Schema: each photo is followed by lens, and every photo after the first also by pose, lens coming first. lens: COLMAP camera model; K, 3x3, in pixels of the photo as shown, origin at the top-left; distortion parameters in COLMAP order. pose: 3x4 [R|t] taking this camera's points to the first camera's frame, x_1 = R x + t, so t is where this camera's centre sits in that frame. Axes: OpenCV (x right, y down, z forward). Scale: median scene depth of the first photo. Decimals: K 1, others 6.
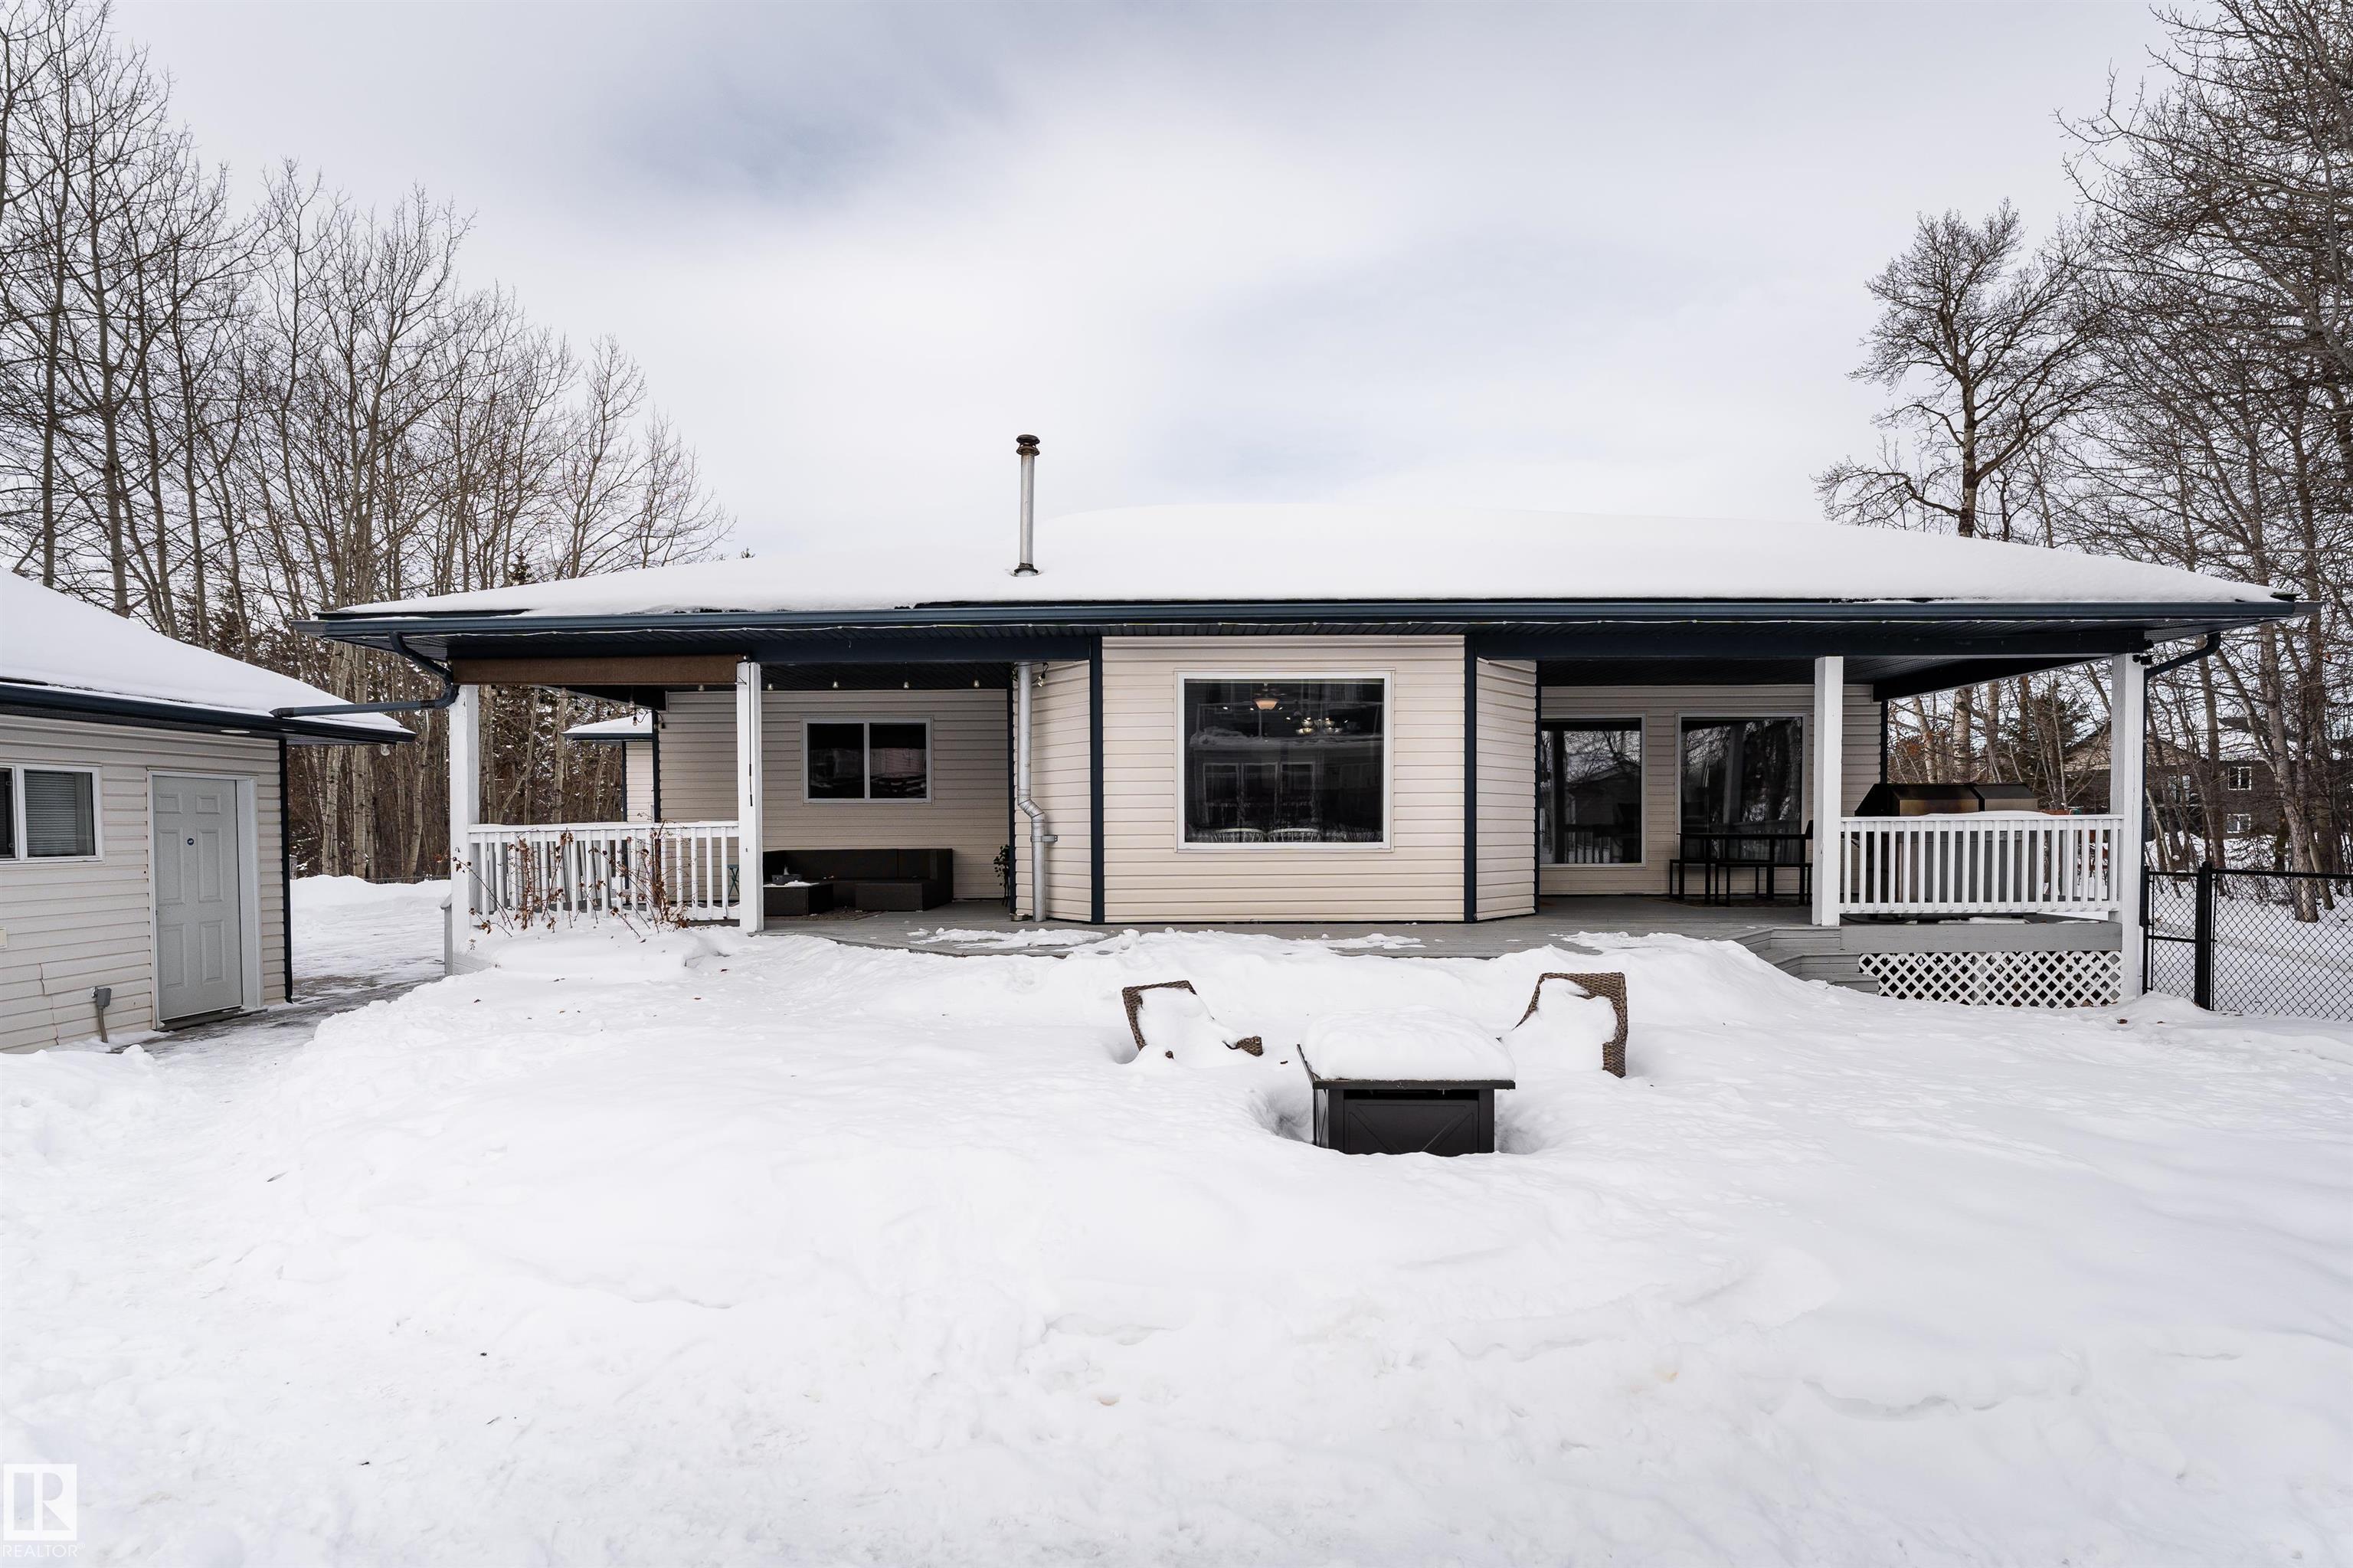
lens RADIAL K [[1012.5, 0, 1139.1], [0, 1012.5, 831.2], [0, 0, 1]] dist [-0.001093, 0.000185]
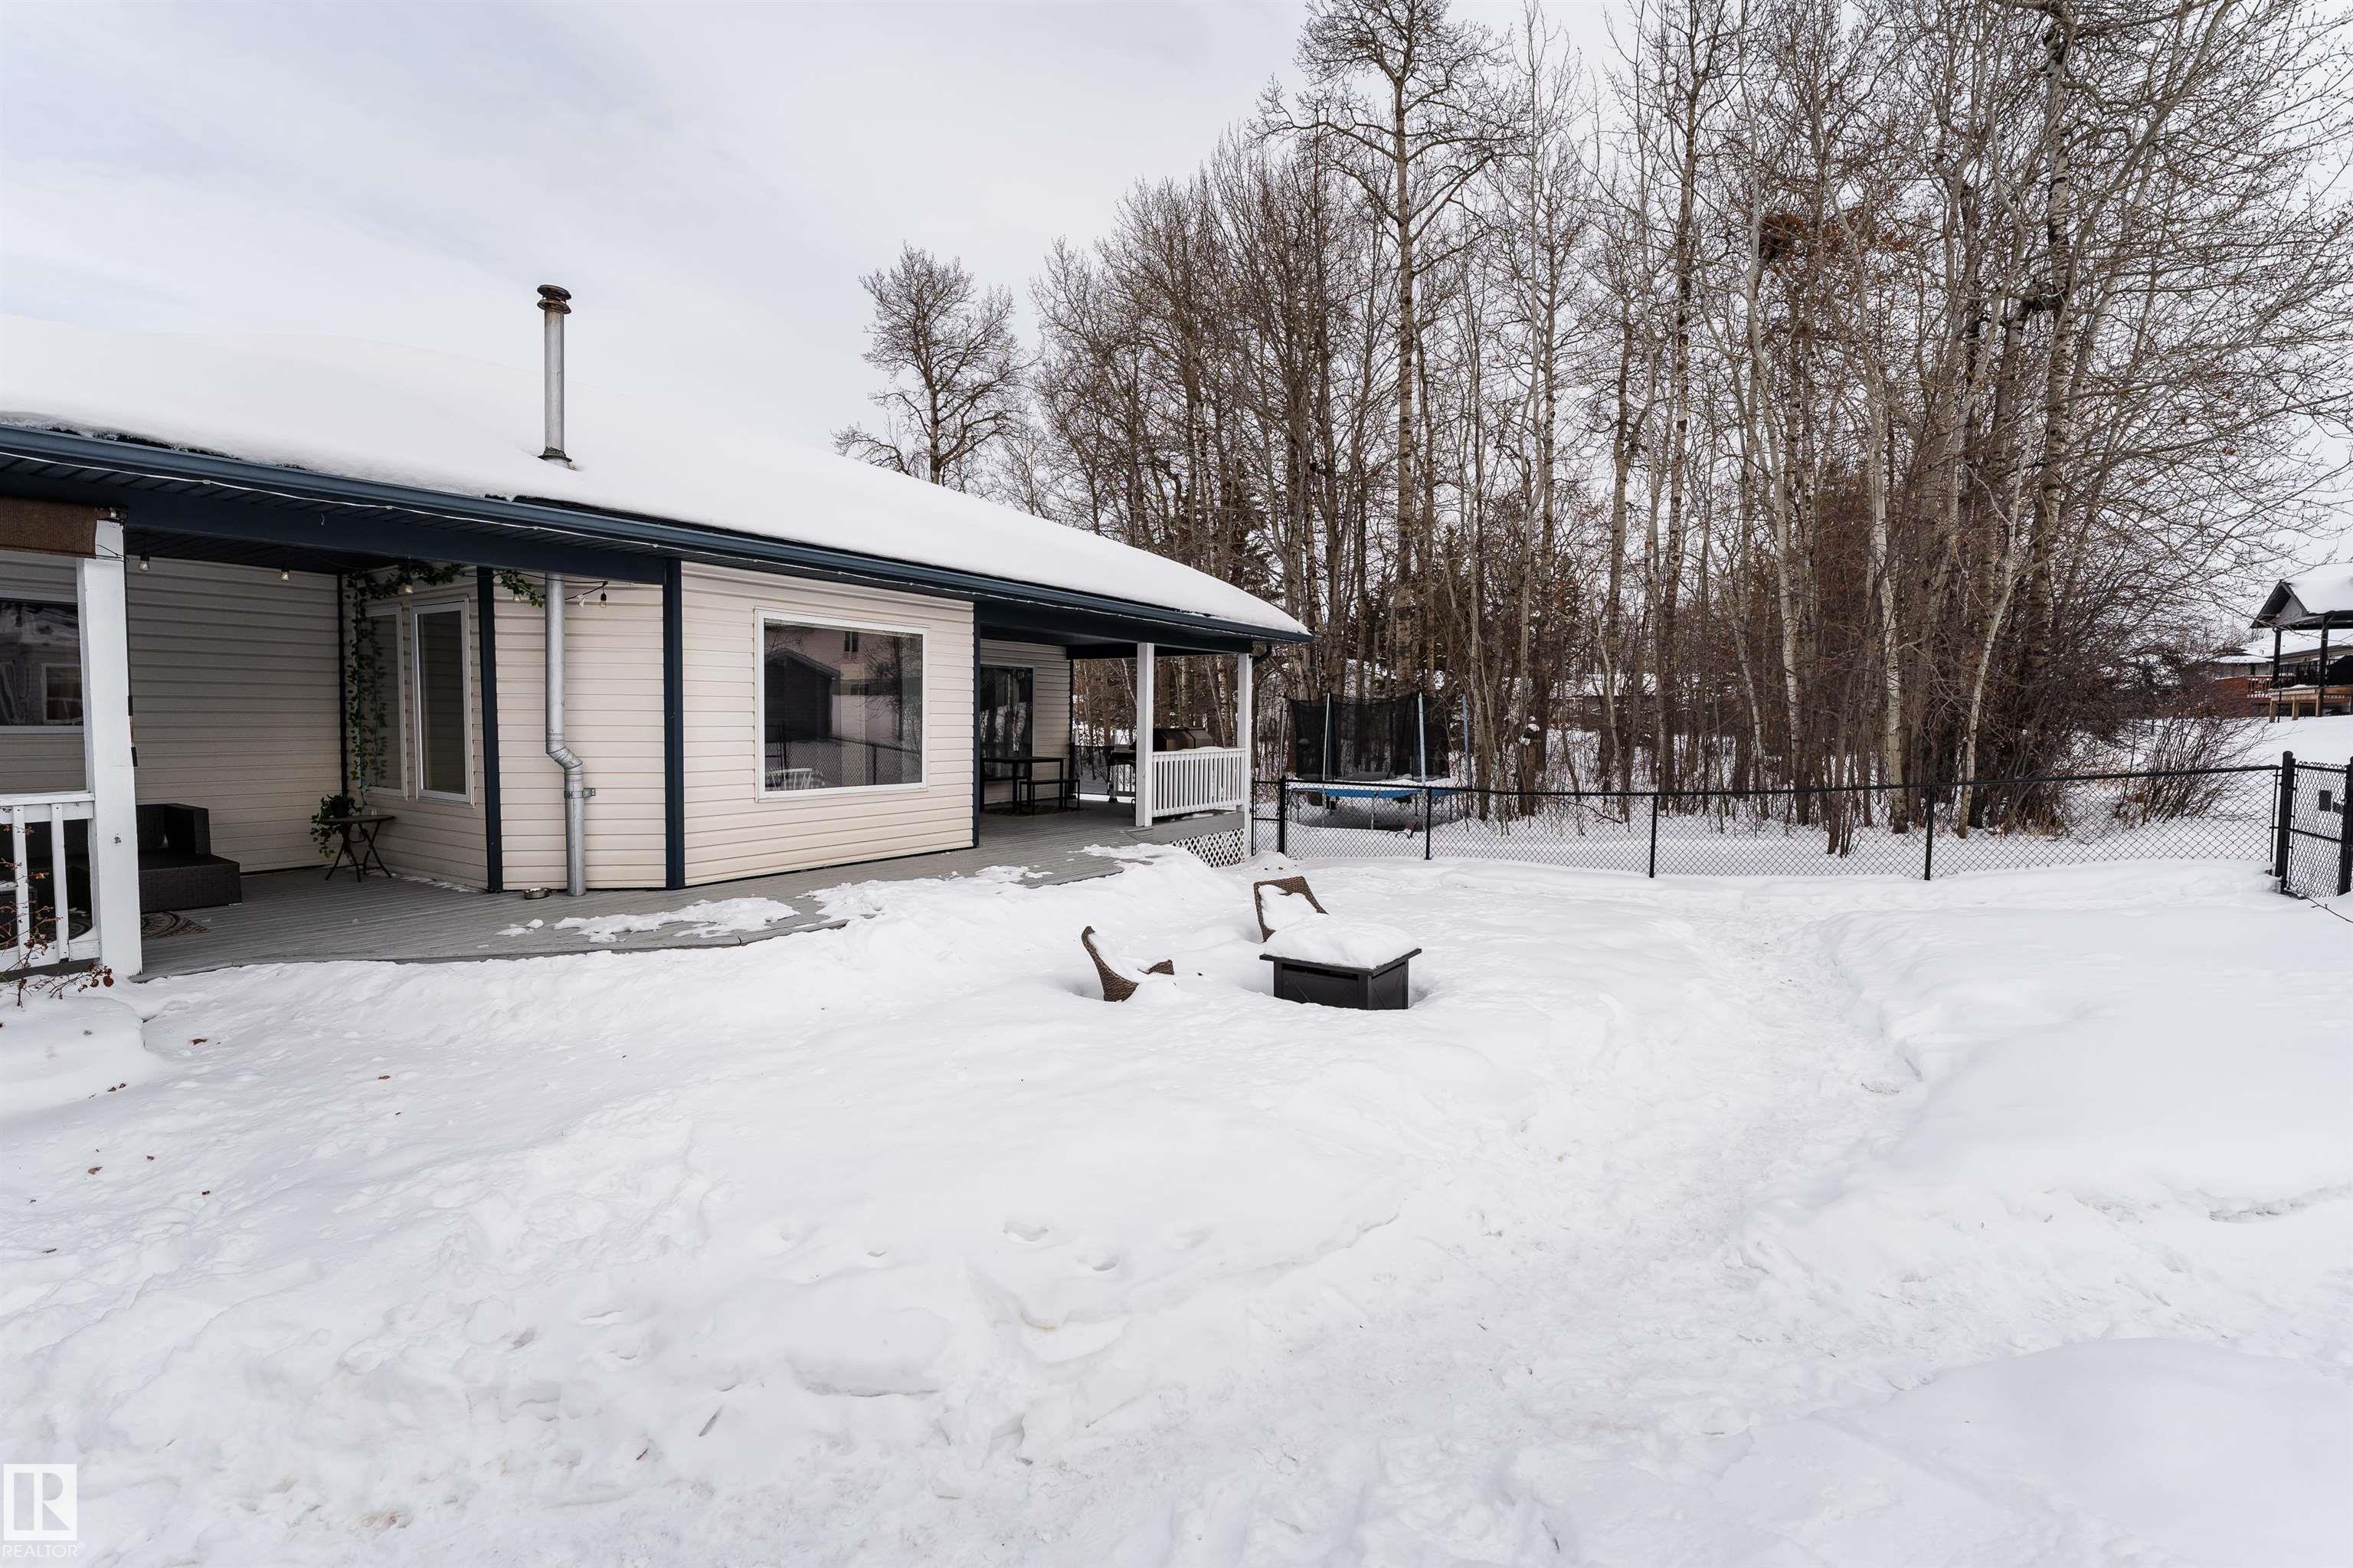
lens RADIAL K [[1012.5, 0, 1144.9], [0, 1012.5, 739.3], [0, 0, 1]] dist [-0.001093, 0.000185]
pose [[0.568696, -0.006041, 0.822526, -0.517789], [-0.005710, 0.999920, 0.011292, -0.048919], [-0.822528, -0.011119, 0.568616, 0.165860]]
